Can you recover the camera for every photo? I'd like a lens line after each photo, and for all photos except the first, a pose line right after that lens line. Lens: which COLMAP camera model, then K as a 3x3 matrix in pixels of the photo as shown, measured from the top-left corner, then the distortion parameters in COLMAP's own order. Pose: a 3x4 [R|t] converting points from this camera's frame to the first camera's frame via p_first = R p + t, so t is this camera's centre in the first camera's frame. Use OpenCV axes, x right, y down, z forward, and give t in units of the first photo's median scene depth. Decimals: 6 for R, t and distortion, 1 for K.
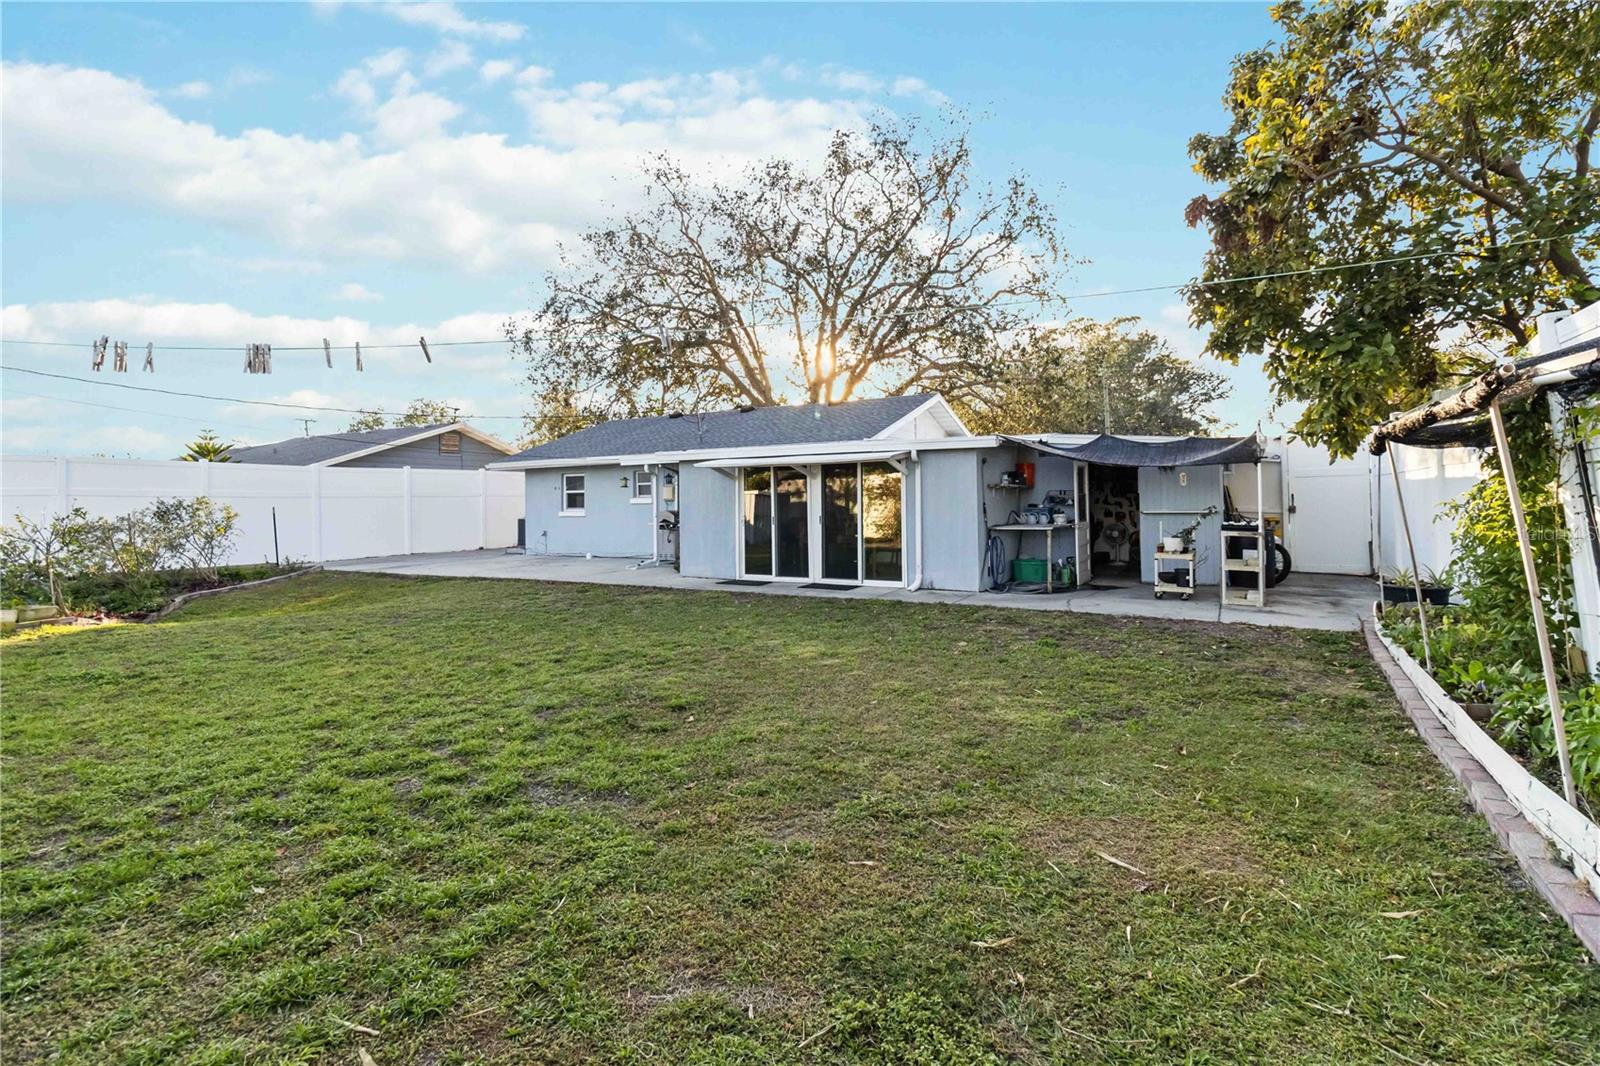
lens RADIAL K [[739.6, 0, 799.0], [0, 739.6, 515.8], [0, 0, 1]] dist [0.001564, 0.000031]
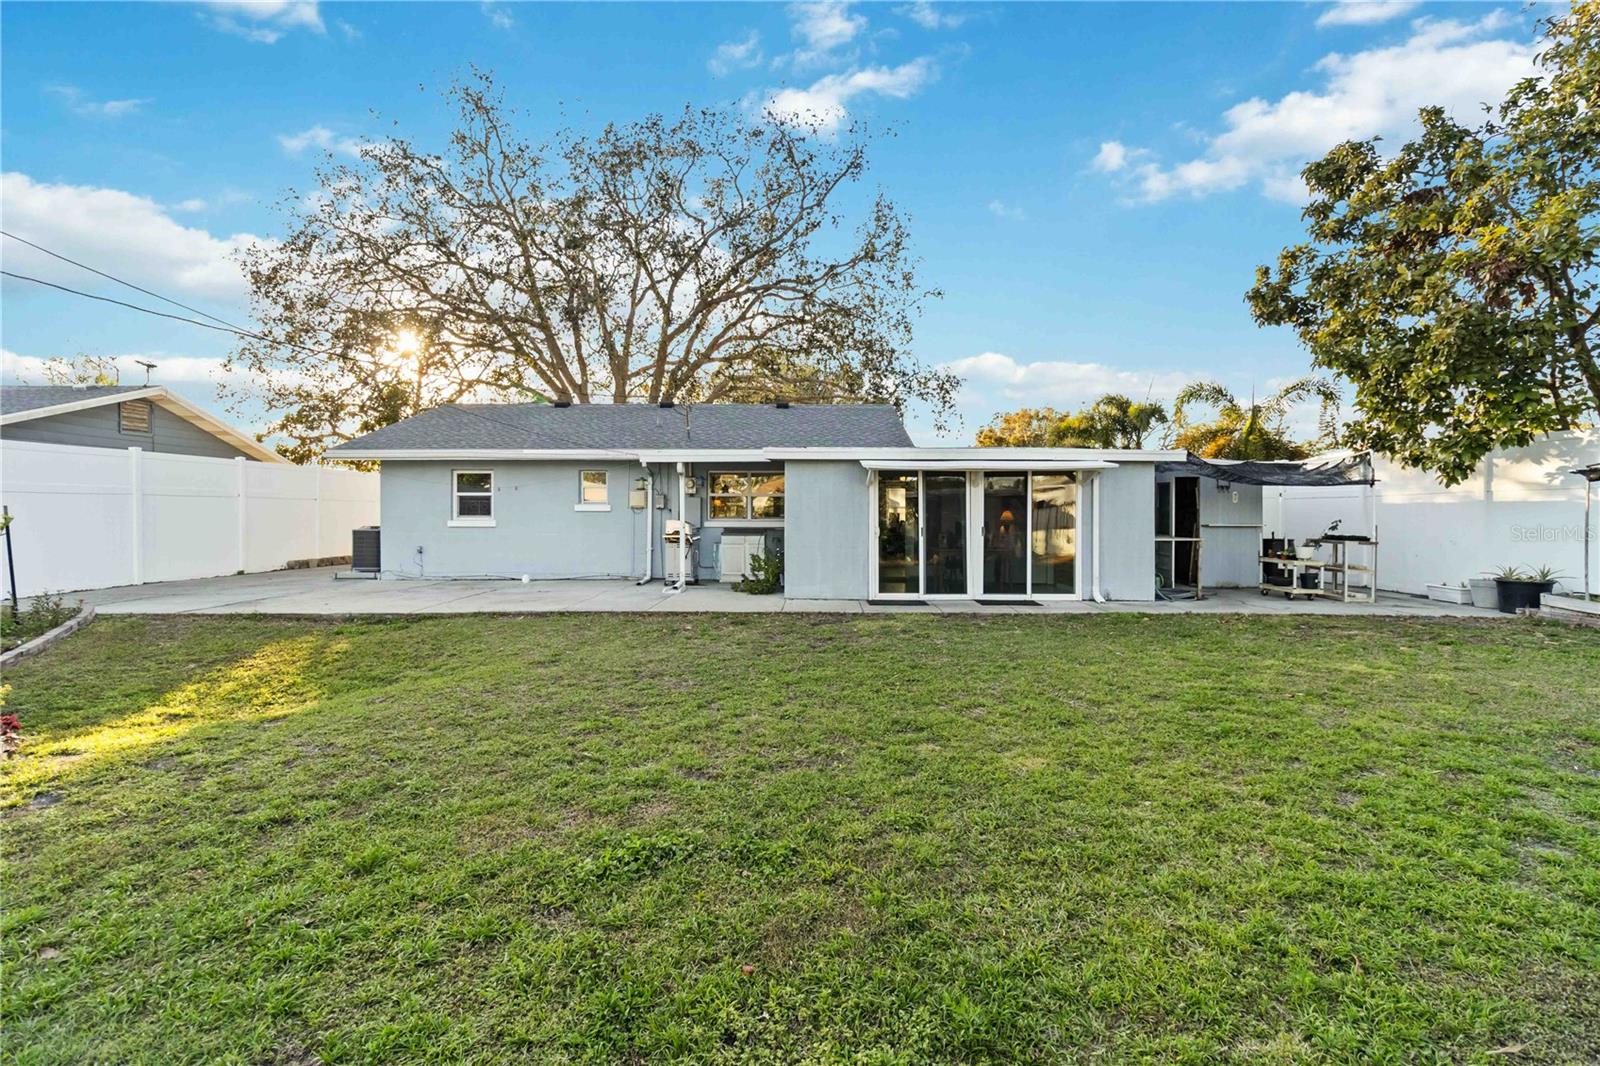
lens RADIAL K [[739.6, 0, 799.0], [0, 739.6, 515.8], [0, 0, 1]] dist [0.001564, 0.000031]
pose [[0.877992, 0.014610, 0.478452, -0.585408], [-0.003479, 0.999702, -0.024143, 0.010103], [-0.478662, 0.019533, 0.877782, 0.289977]]
